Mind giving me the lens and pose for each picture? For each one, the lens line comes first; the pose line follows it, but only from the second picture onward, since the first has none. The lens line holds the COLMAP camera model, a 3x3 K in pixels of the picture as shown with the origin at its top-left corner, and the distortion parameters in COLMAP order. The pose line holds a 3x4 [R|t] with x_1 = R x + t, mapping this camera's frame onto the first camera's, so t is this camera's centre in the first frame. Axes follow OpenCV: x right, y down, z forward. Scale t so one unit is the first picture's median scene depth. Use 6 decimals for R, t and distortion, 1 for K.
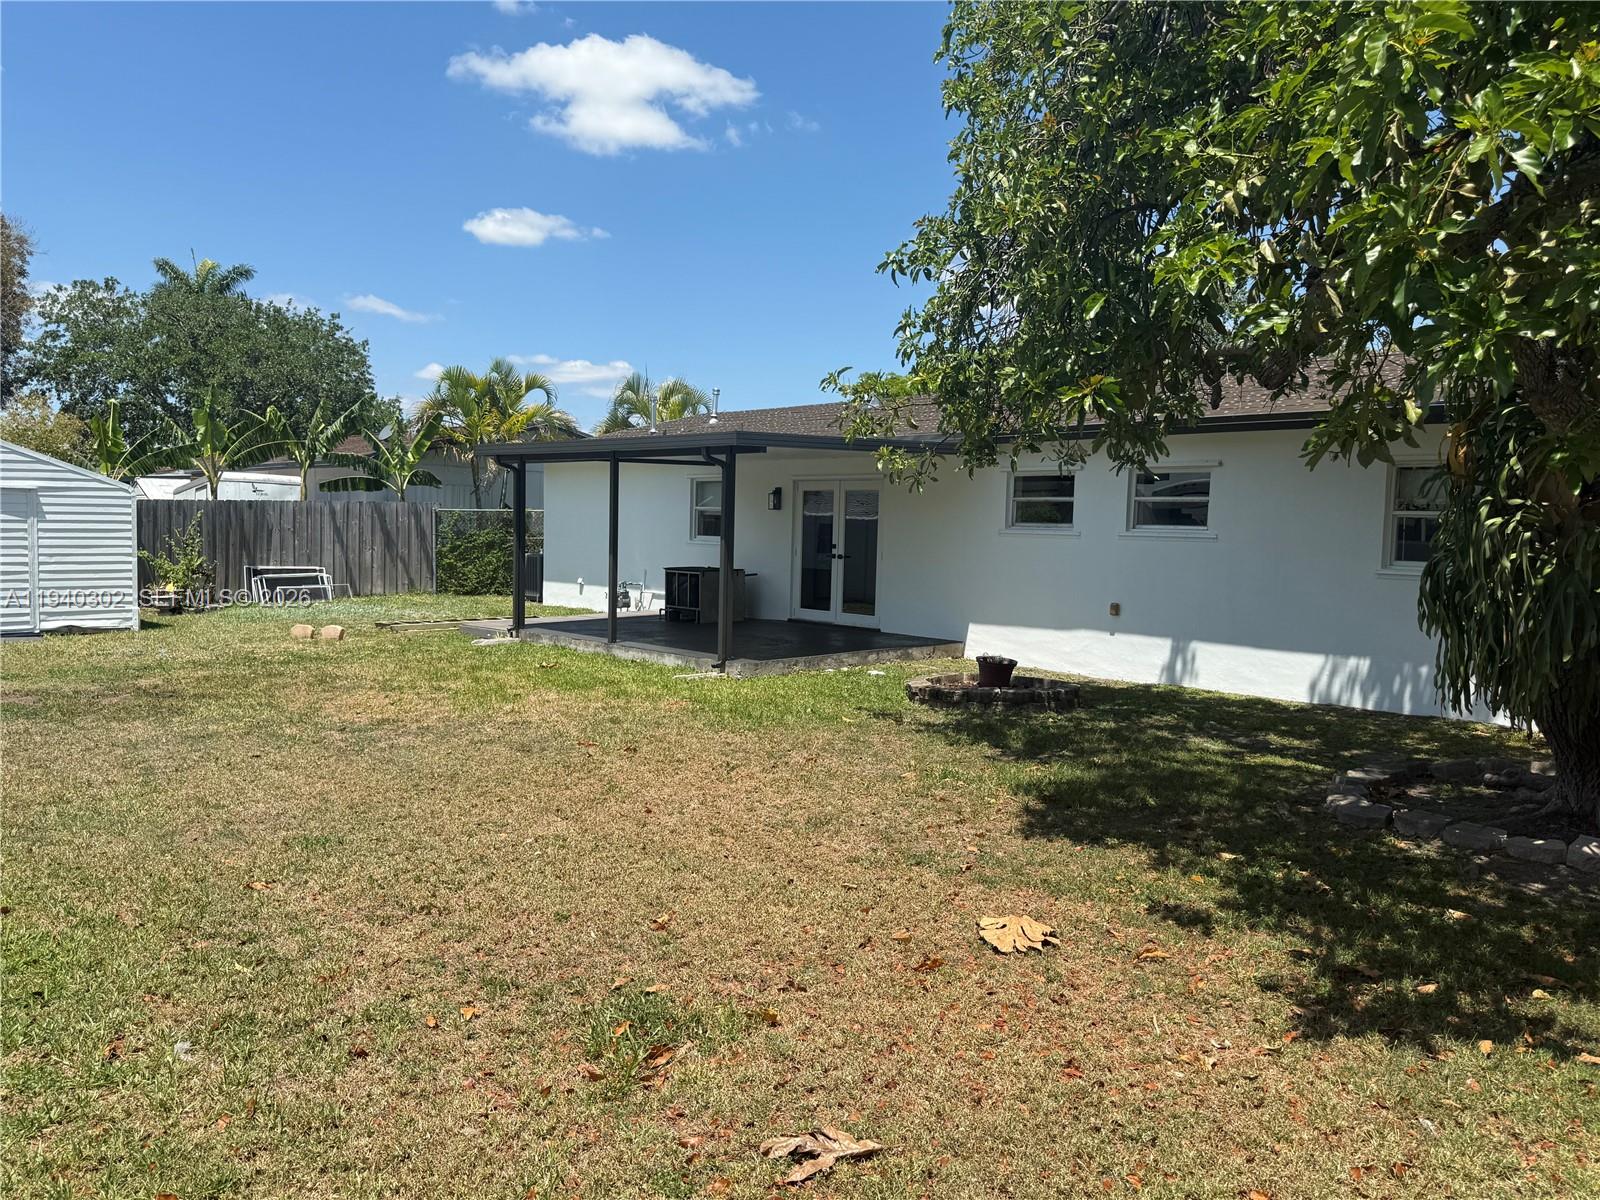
lens RADIAL K [[1208.4, 0, 787.9], [0, 1208.4, 592.4], [0, 0, 1]] dist [0.047065, -0.064725]
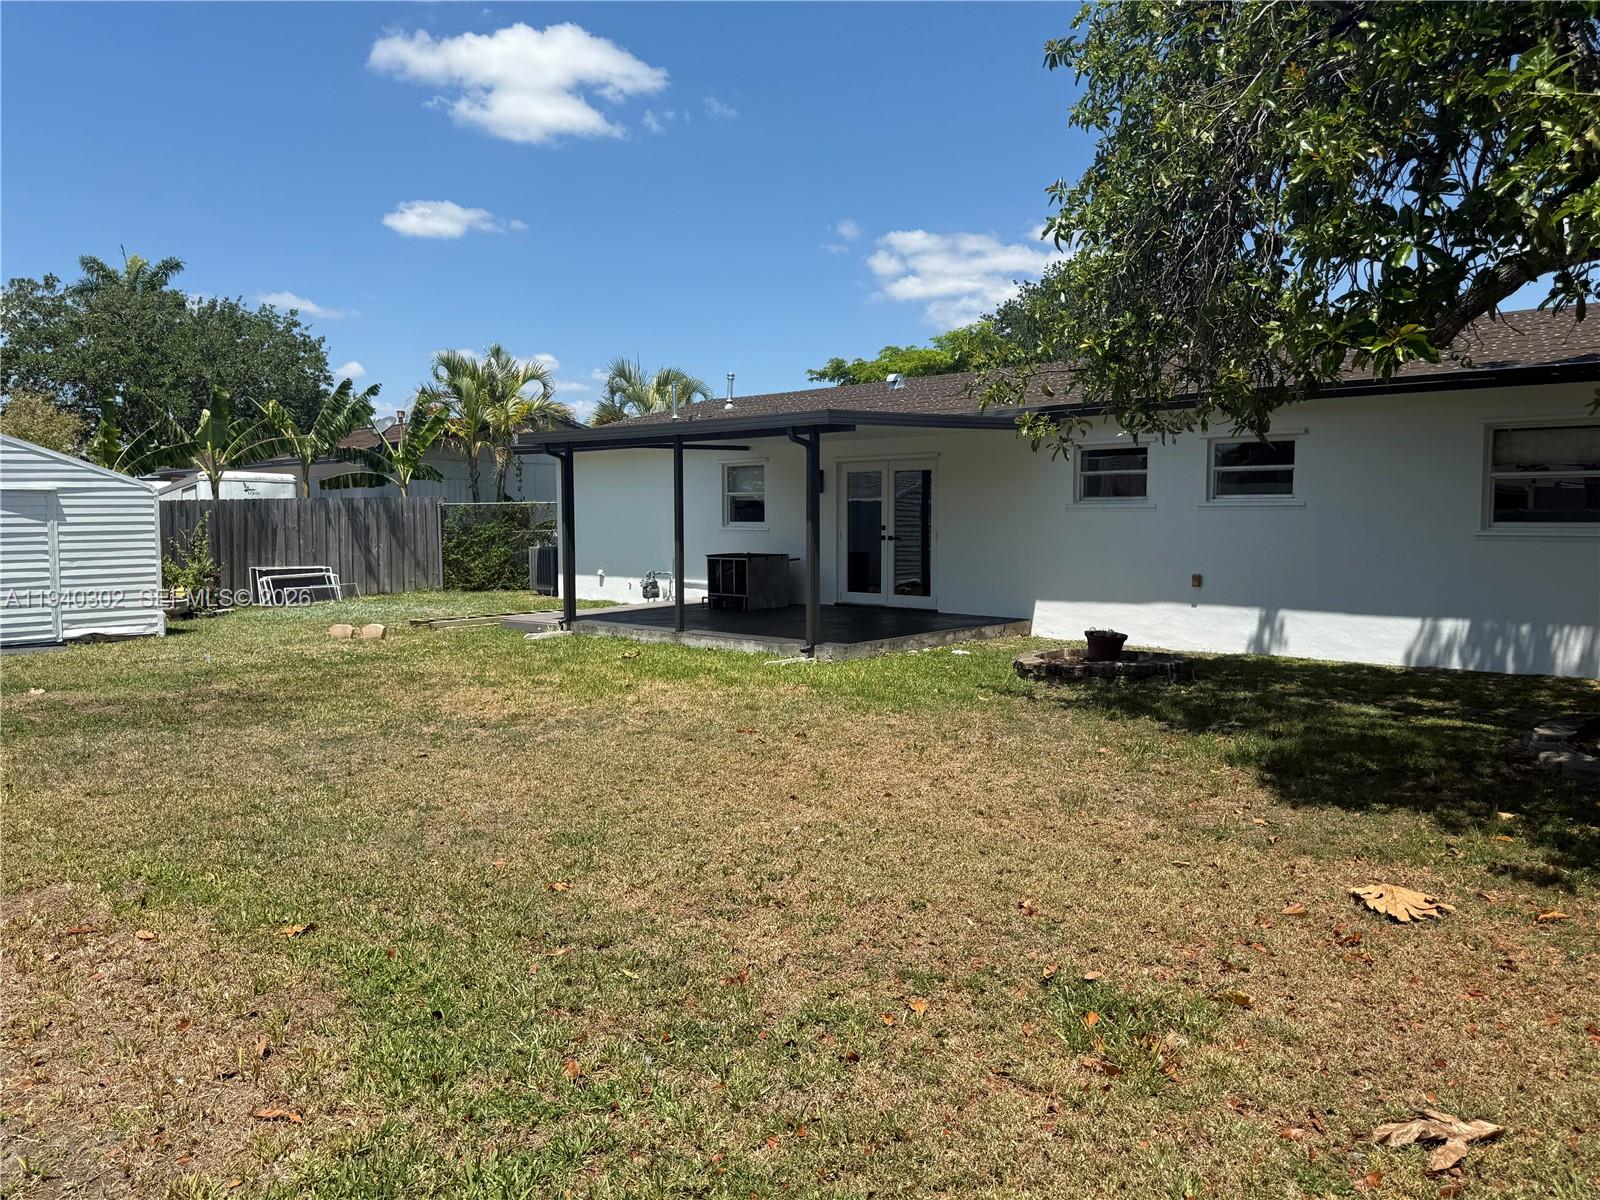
lens RADIAL K [[1208.4, 0, 794.9], [0, 1208.4, 596.0], [0, 0, 1]] dist [0.047065, -0.064725]
pose [[0.998008, -0.031568, 0.054629, -0.105331], [0.030938, 0.999445, 0.012348, 0.003577], [-0.054989, -0.010634, 0.998430, 0.020084]]
